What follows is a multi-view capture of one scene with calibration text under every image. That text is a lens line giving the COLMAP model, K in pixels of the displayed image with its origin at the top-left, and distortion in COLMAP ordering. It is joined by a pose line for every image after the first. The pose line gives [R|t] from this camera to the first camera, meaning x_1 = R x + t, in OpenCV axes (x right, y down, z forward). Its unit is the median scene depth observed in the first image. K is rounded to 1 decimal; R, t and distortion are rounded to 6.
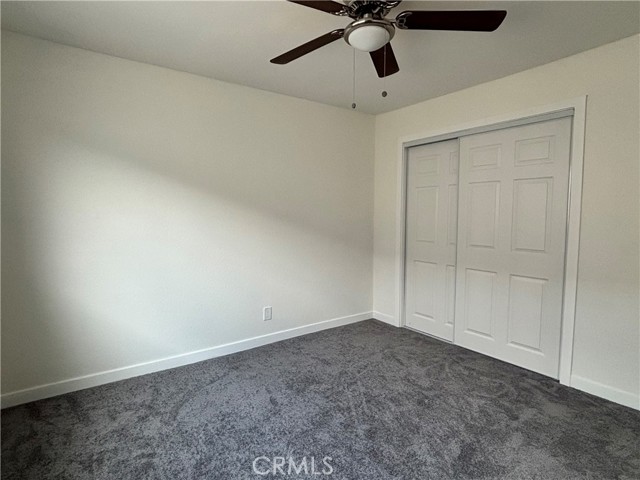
lens RADIAL K [[346.0, 0, 319.3], [0, 346.0, 238.7], [0, 0, 1]] dist [-0.002688, -0.000299]
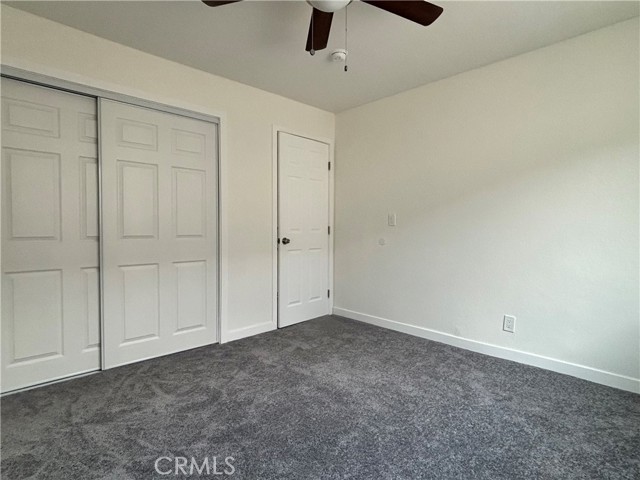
lens RADIAL K [[346.0, 0, 318.2], [0, 346.0, 239.9], [0, 0, 1]] dist [-0.002688, -0.000299]
pose [[-0.143329, -0.038317, 0.988933, -0.513759], [0.069008, 0.996431, 0.048609, 0.021320], [-0.987266, 0.075211, -0.140173, 0.776723]]
